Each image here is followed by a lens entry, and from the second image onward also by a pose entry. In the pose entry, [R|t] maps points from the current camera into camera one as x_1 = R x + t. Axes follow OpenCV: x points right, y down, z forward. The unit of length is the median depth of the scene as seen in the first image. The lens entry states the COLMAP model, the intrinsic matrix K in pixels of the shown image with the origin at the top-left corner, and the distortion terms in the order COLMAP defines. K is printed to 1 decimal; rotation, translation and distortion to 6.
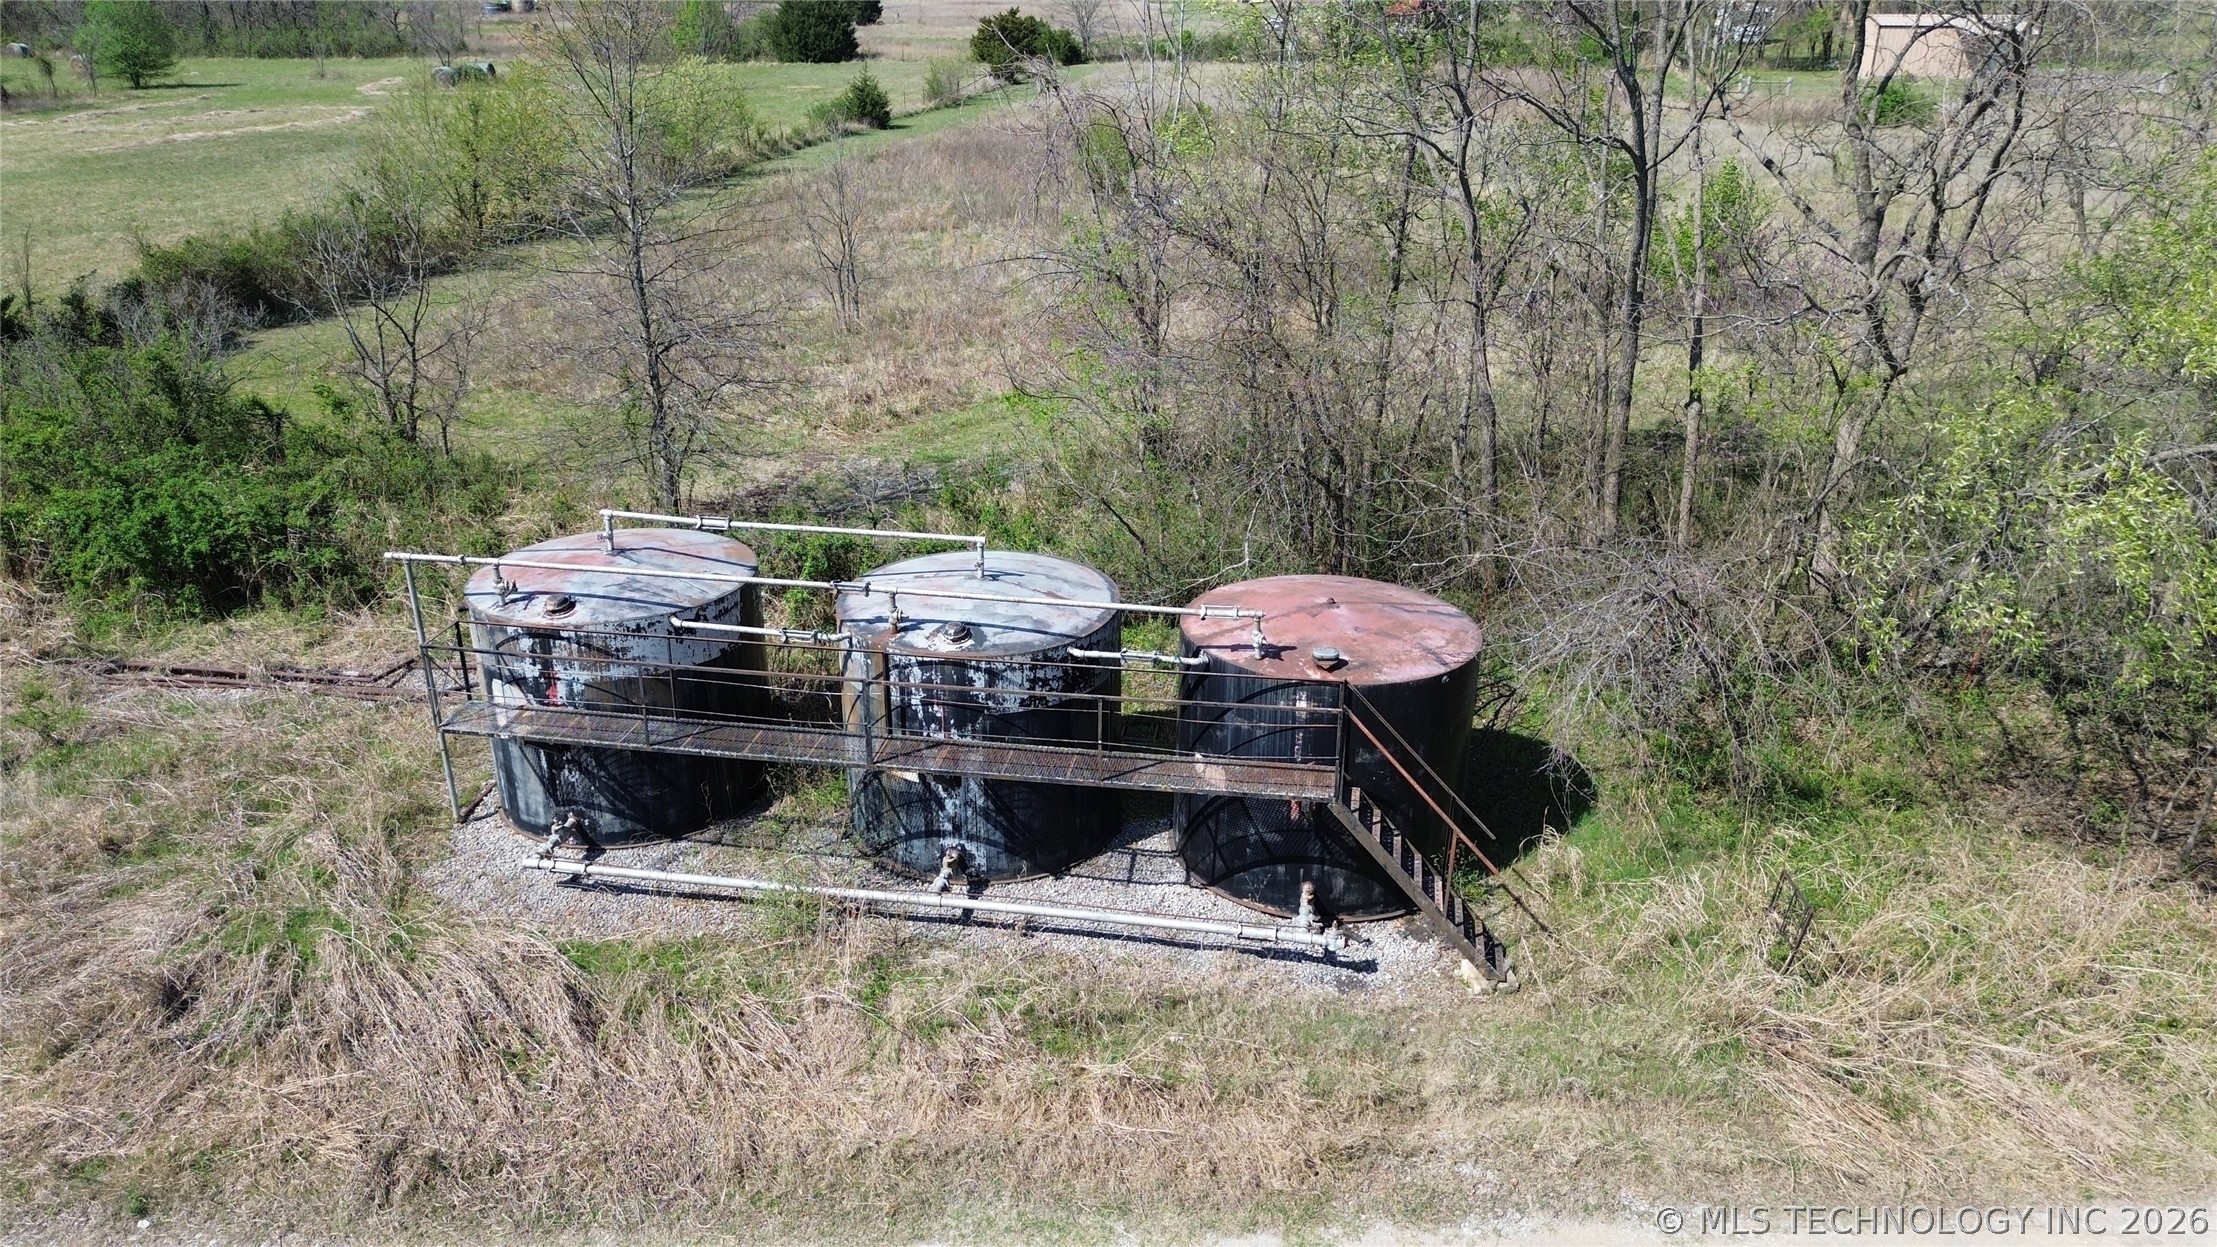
lens RADIAL K [[1575.2, 0, 1121.1], [0, 1575.2, 602.1], [0, 0, 1]] dist [0.072073, -0.073308]
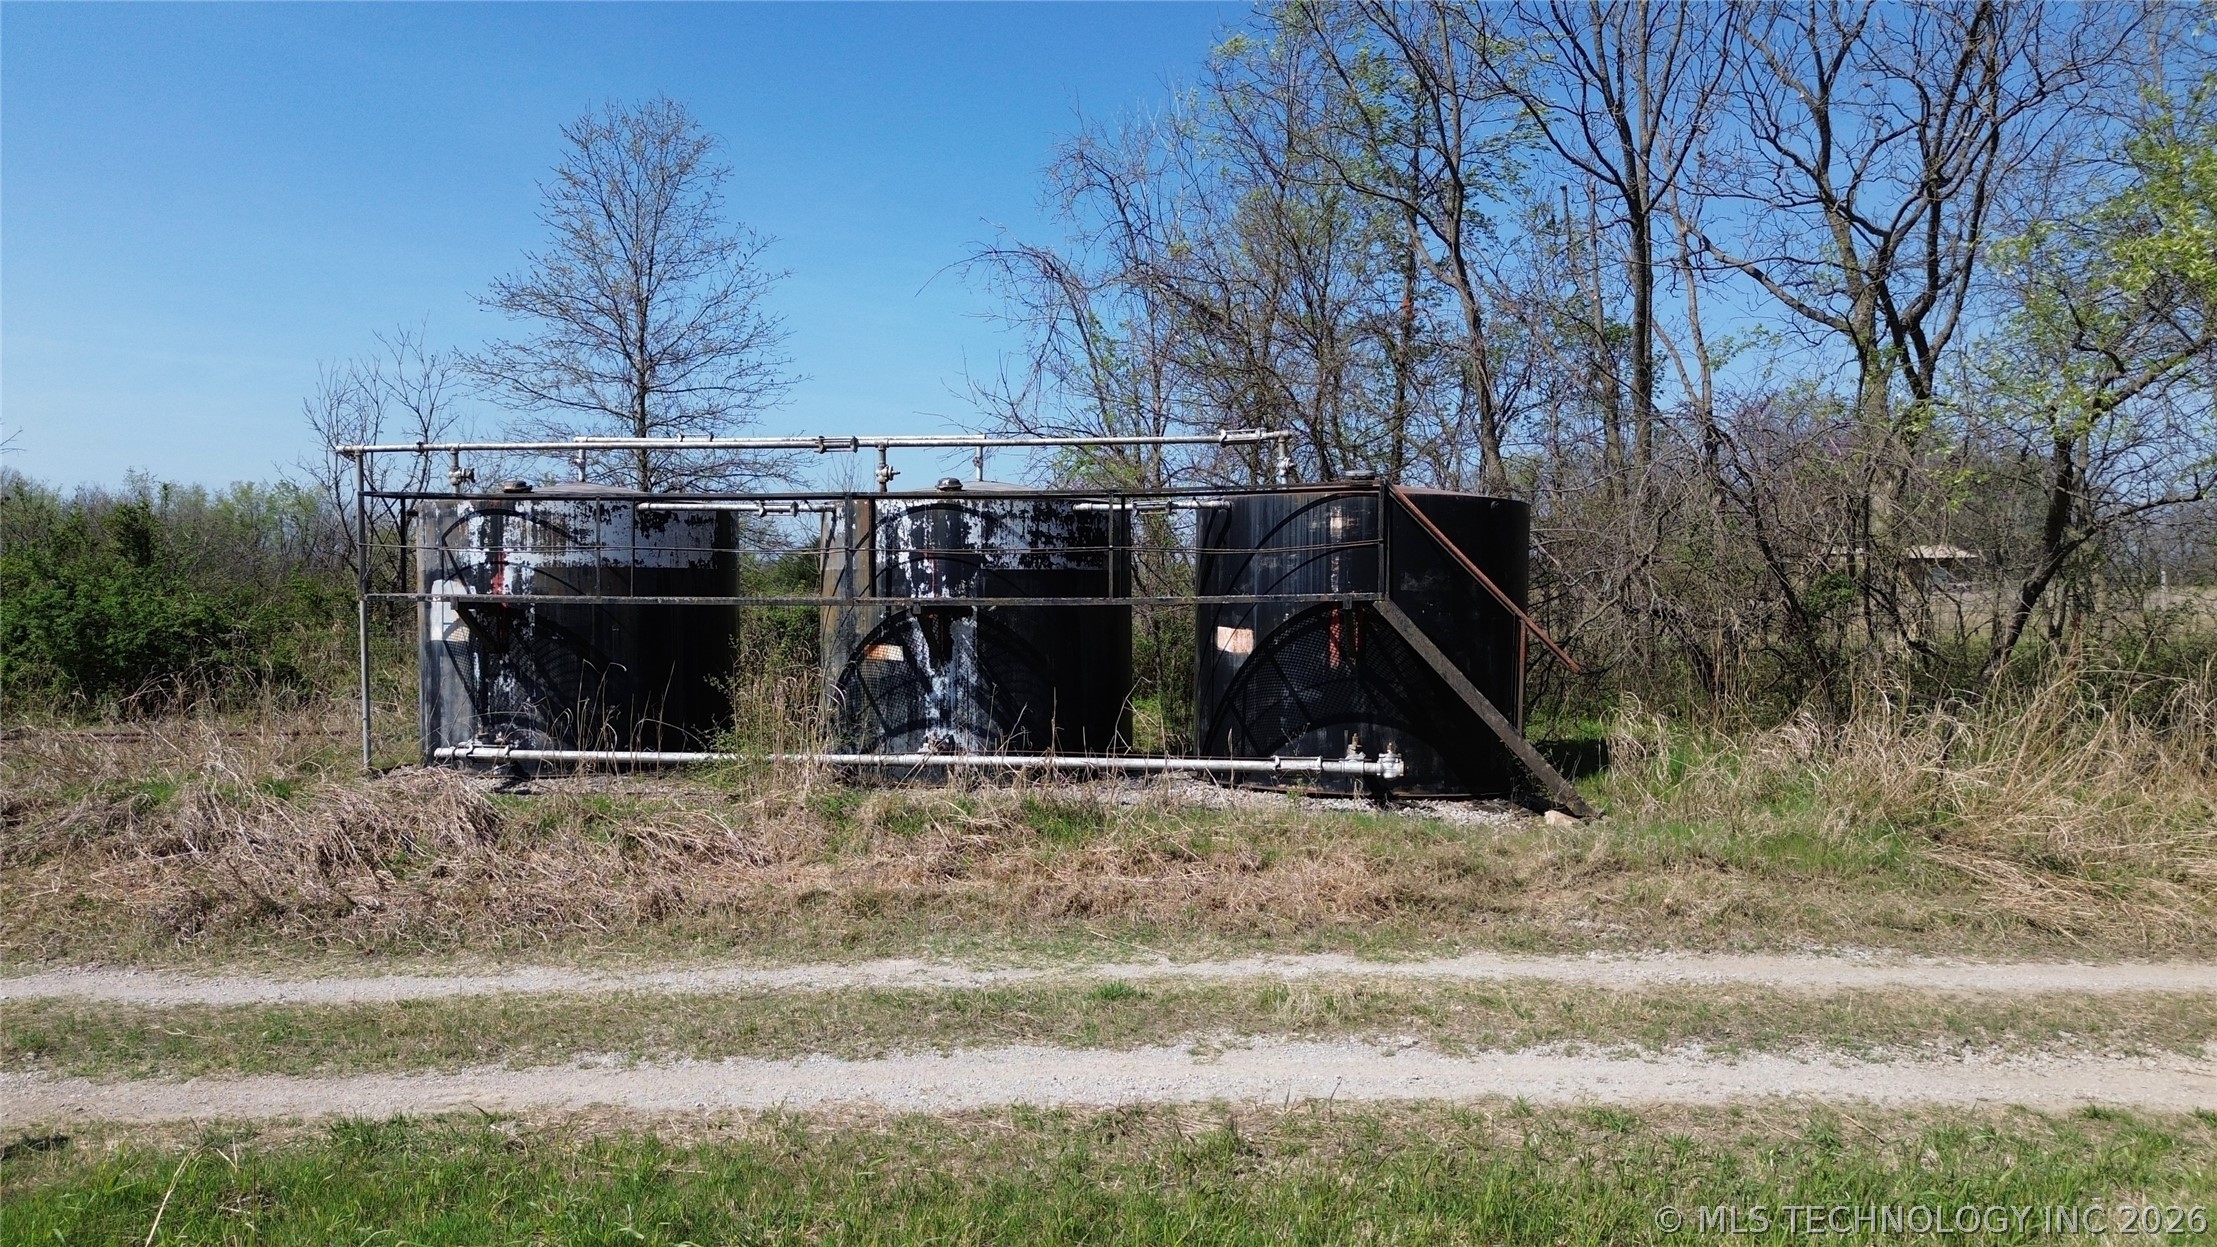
lens RADIAL K [[1575.2, 0, 1112.7], [0, 1575.2, 626.2], [0, 0, 1]] dist [0.072073, -0.073308]
pose [[0.999981, -0.005650, 0.002292, -0.013745], [0.006097, 0.930101, -0.367254, 0.421453], [-0.000057, 0.367261, 0.930118, 0.179733]]
